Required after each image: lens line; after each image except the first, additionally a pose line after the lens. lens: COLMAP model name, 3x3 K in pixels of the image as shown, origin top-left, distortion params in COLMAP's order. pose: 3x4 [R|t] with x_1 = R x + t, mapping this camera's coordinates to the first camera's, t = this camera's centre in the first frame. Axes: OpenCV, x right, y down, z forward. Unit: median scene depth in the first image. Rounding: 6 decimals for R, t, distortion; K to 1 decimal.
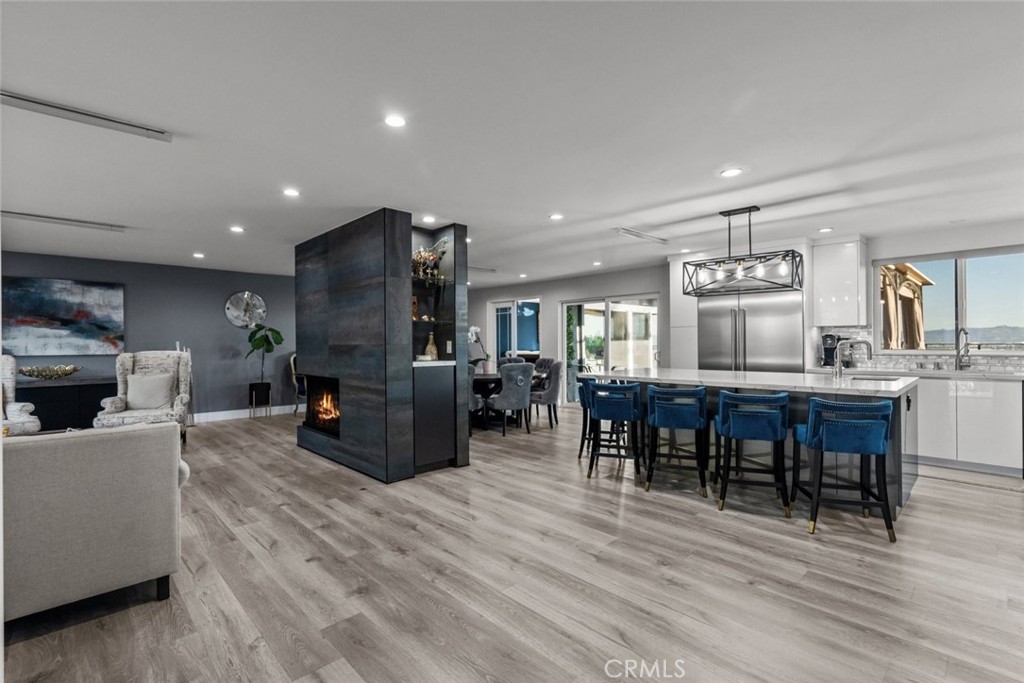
lens RADIAL K [[467.6, 0, 504.6], [0, 467.6, 338.9], [0, 0, 1]] dist [-0.004350, 0.001804]
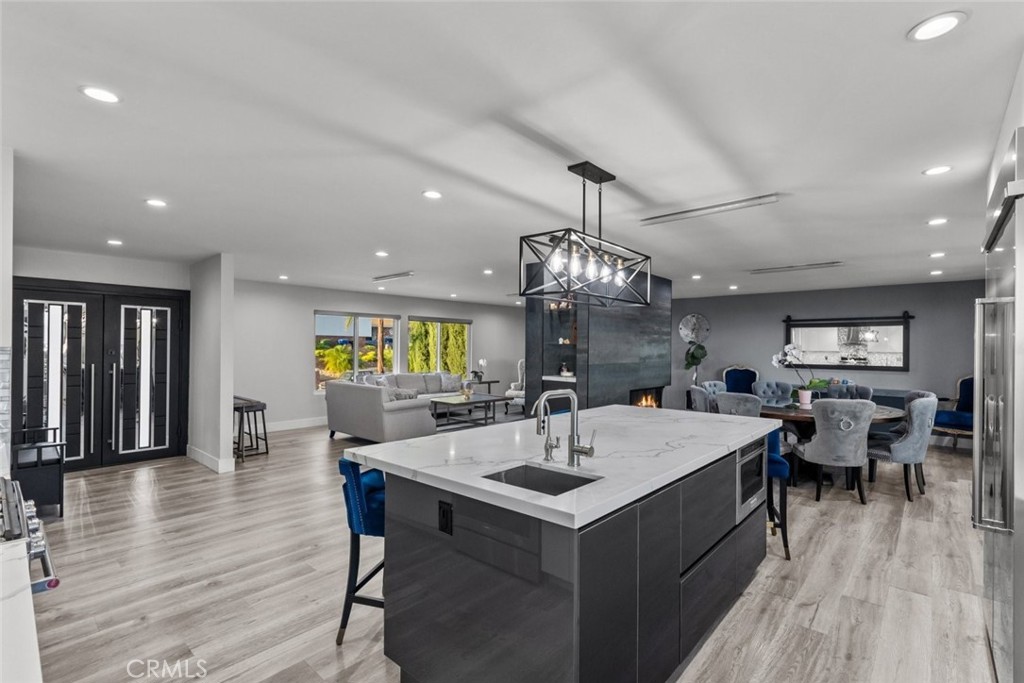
lens RADIAL K [[467.6, 0, 512.4], [0, 467.6, 348.6], [0, 0, 1]] dist [-0.004350, 0.001804]
pose [[0.089690, 0.011503, -0.995903, 0.858805], [-0.001471, 0.999934, 0.011417, -0.032205], [0.995969, 0.000441, 0.089701, 0.640722]]
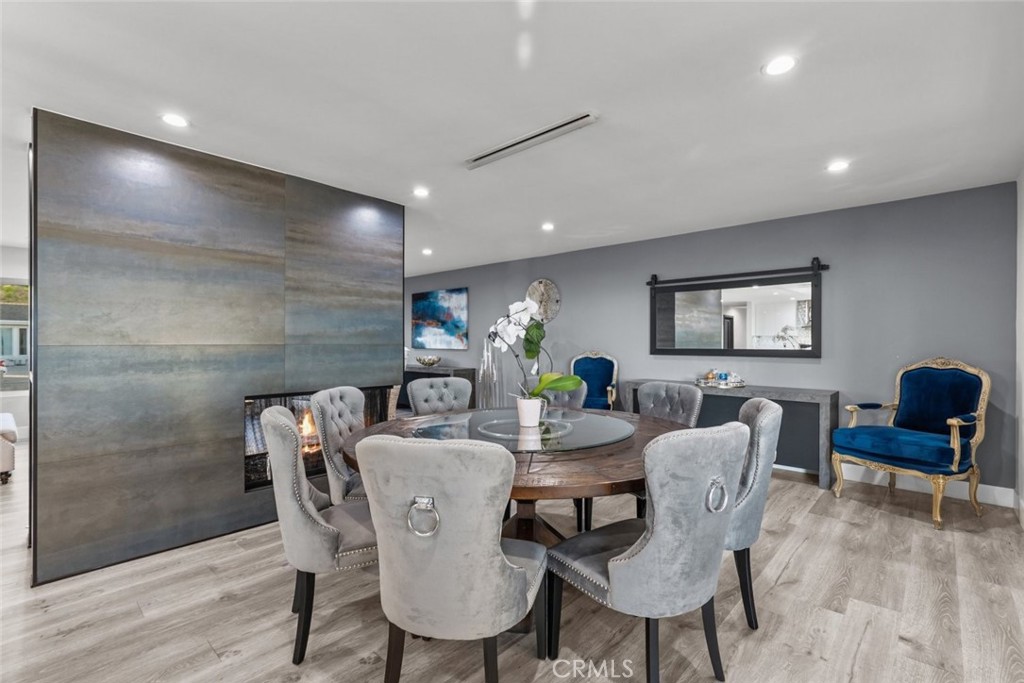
lens RADIAL K [[467.6, 0, 509.7], [0, 467.6, 344.3], [0, 0, 1]] dist [-0.004350, 0.001804]
pose [[0.083733, 0.015099, -0.996374, 0.419891], [0.006060, 0.999859, 0.015661, 0.004300], [0.996470, -0.007350, 0.083629, 1.243396]]
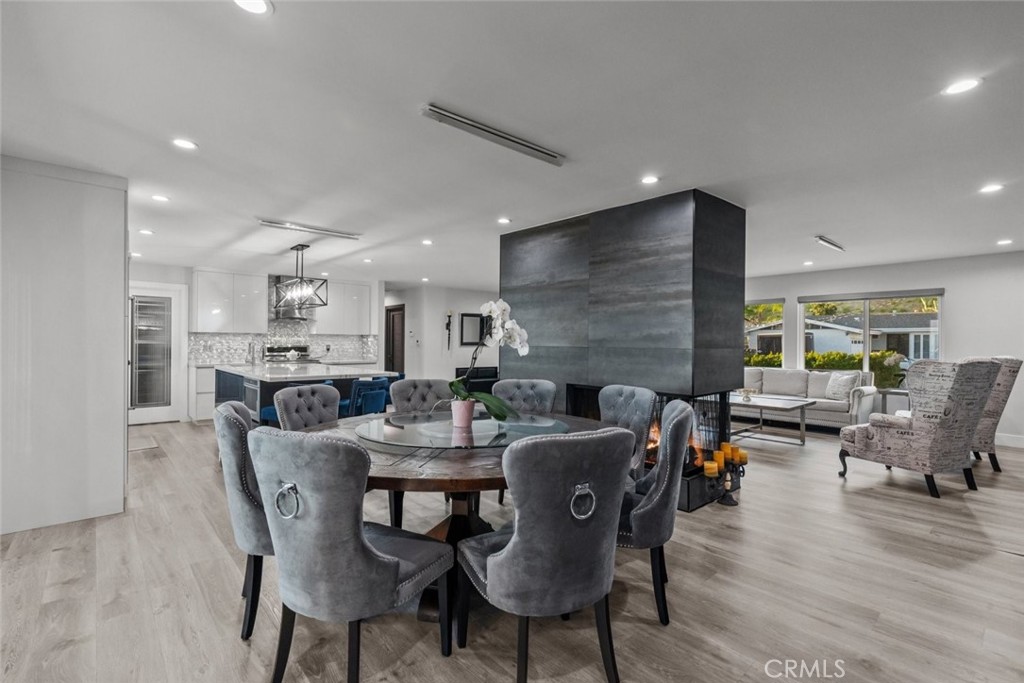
lens RADIAL K [[467.6, 0, 516.9], [0, 467.6, 339.1], [0, 0, 1]] dist [-0.004350, 0.001804]
pose [[-0.999992, 0.000914, 0.003994, -0.103884], [0.000864, 0.999921, -0.012521, 0.008758], [-0.004005, -0.012517, -0.999914, 1.787643]]
